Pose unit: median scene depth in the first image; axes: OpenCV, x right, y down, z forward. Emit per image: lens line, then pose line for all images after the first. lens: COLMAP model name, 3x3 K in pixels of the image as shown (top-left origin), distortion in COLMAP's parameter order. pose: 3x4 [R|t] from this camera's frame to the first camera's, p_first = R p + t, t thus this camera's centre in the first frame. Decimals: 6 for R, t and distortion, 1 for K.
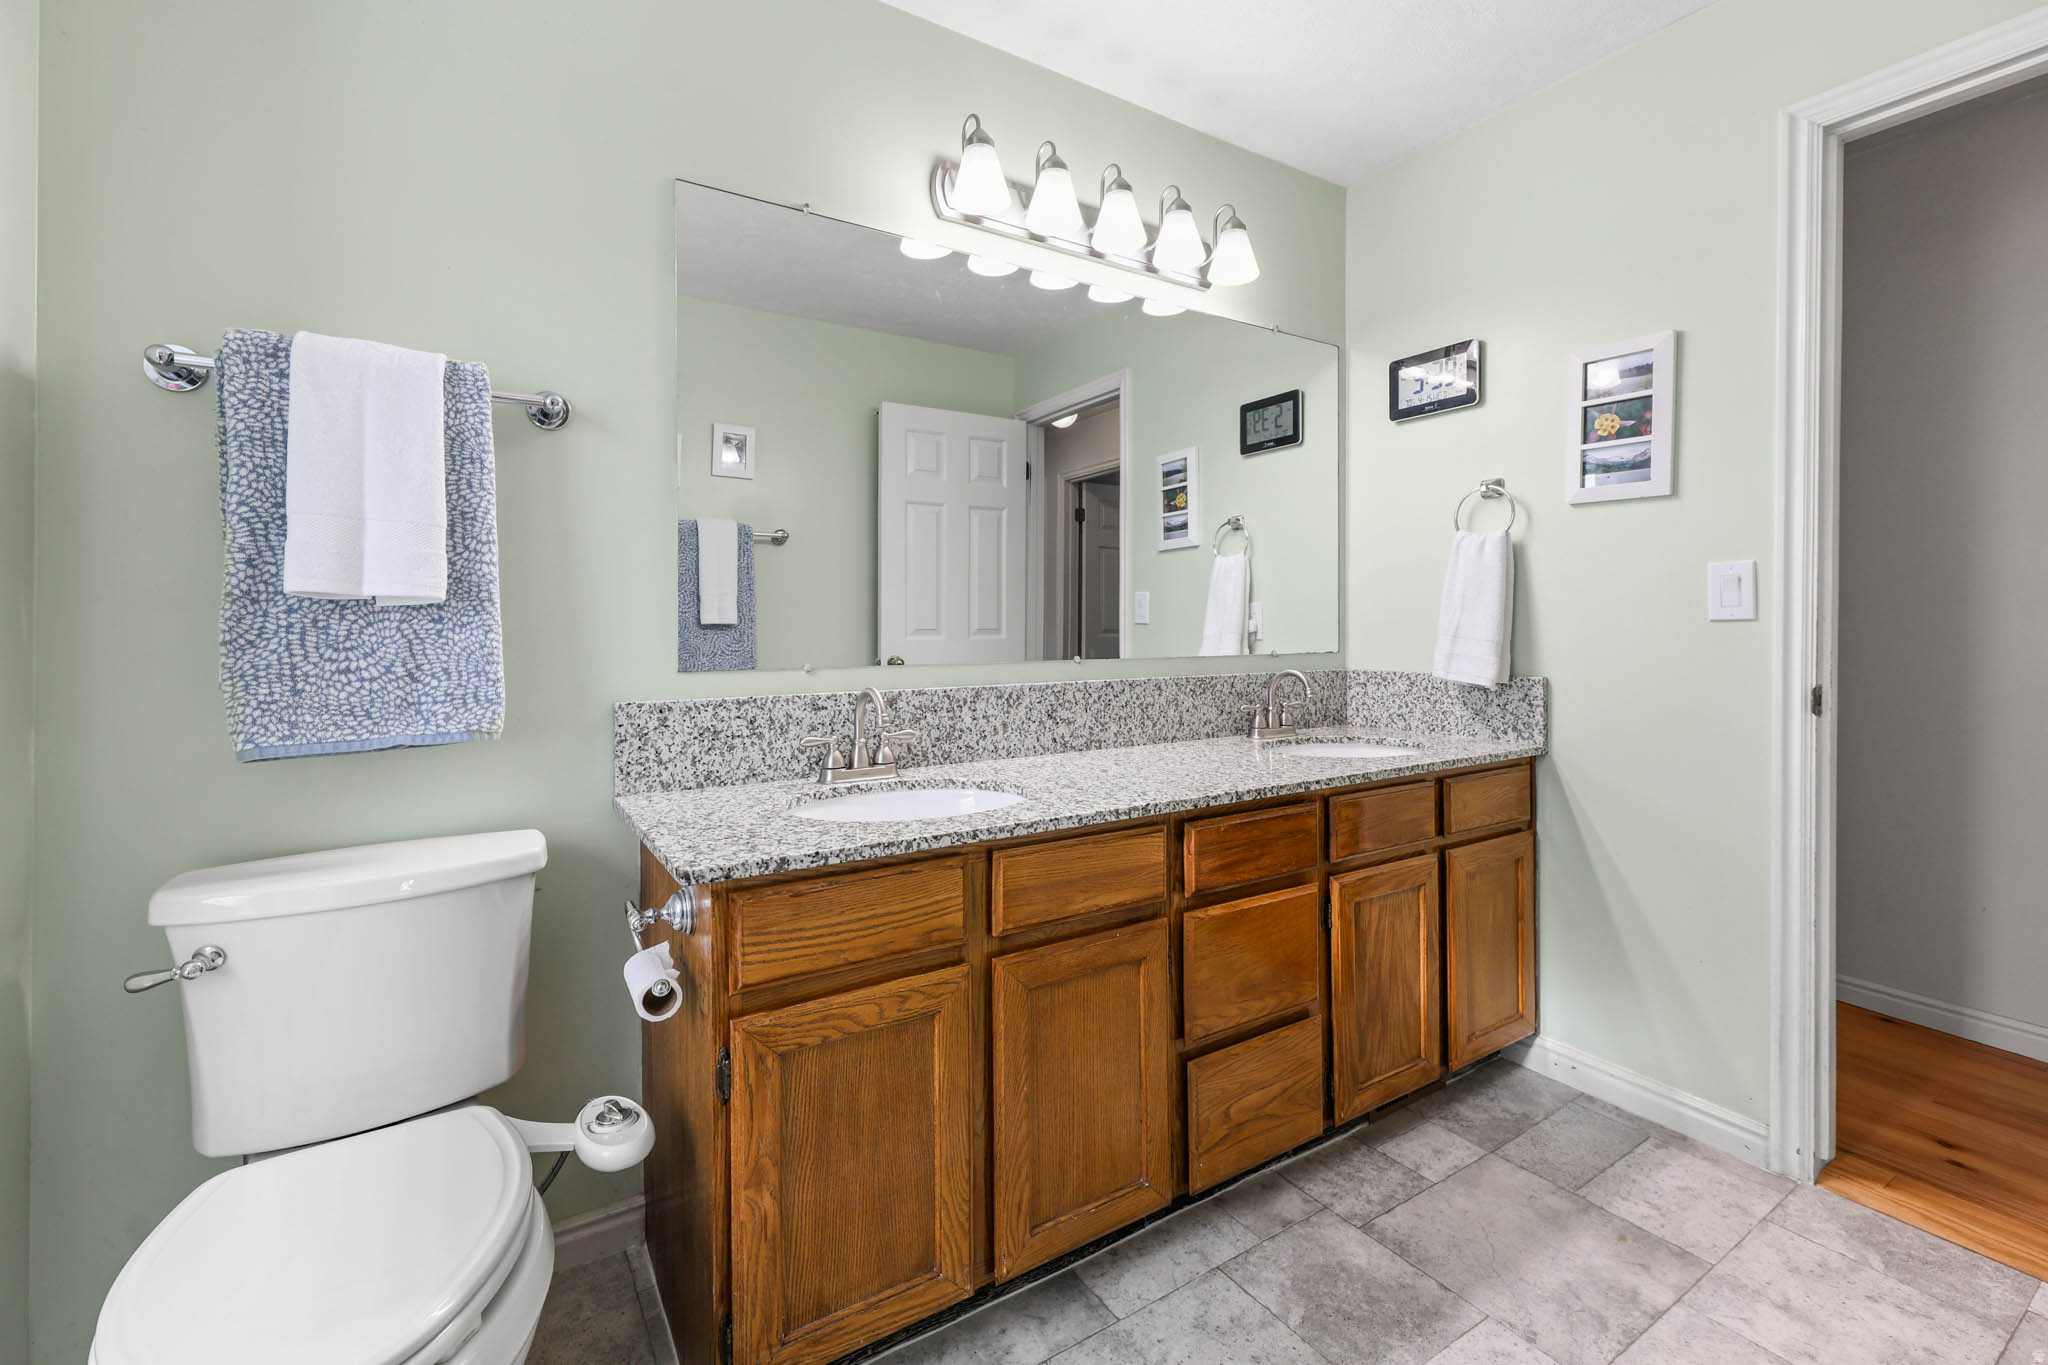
lens RADIAL K [[817.2, 0, 1015.9], [0, 817.2, 650.2], [0, 0, 1]] dist [0.003806, 0.000035]
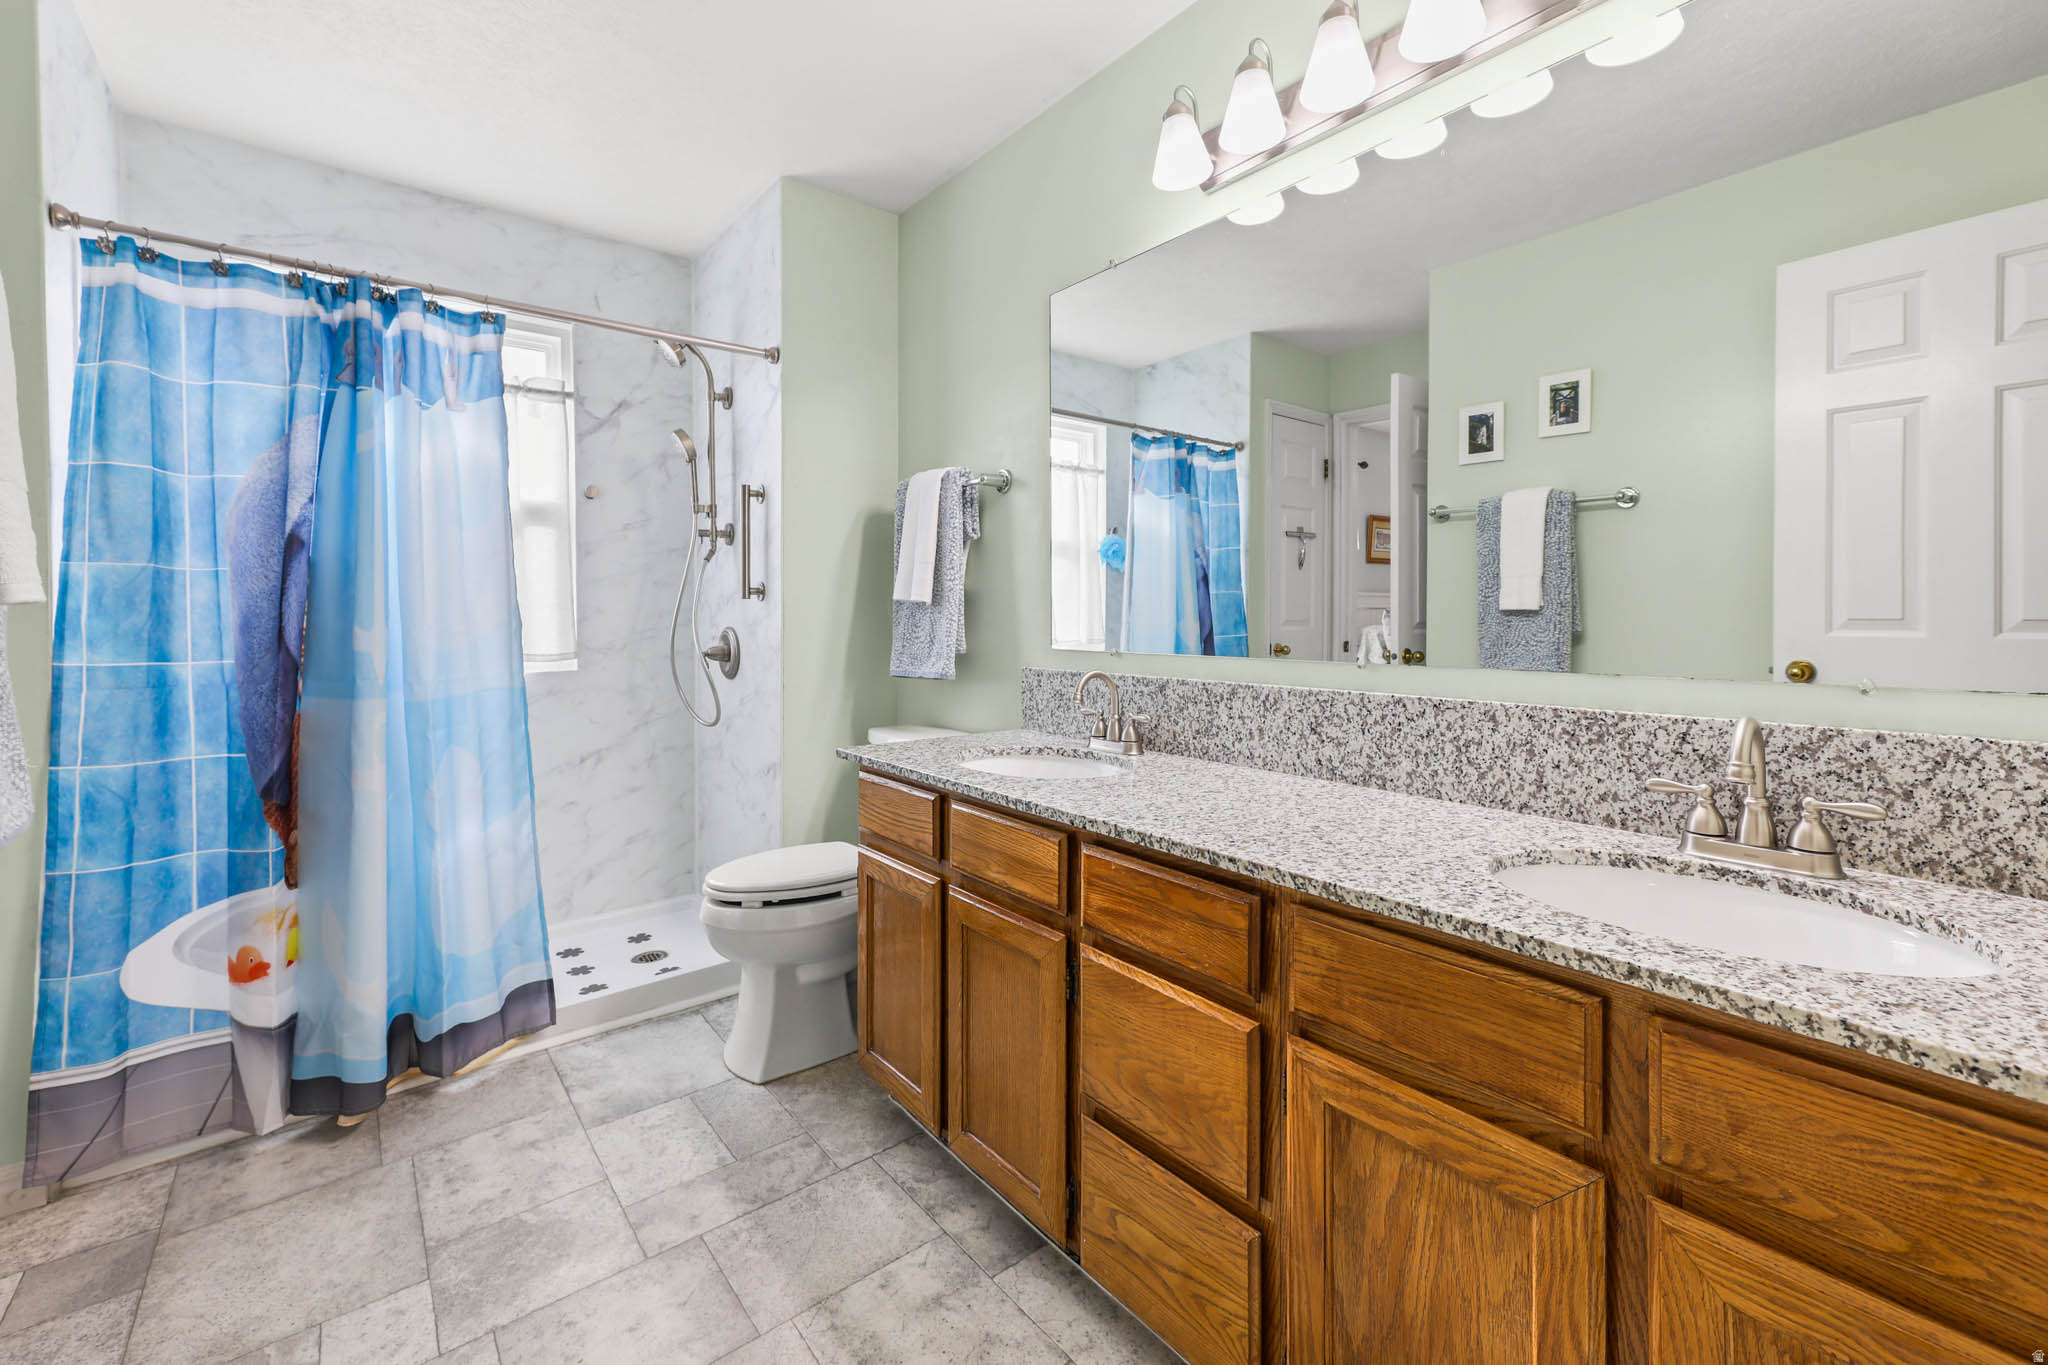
lens RADIAL K [[850.3, 0, 1012.7], [0, 850.3, 635.4], [0, 0, 1]] dist [0.003827, 0.000120]
pose [[0.138426, 0.027844, -0.989981, 0.843001], [-0.027241, 0.999334, 0.024297, -0.025001], [0.989998, 0.023605, 0.139093, 0.605275]]
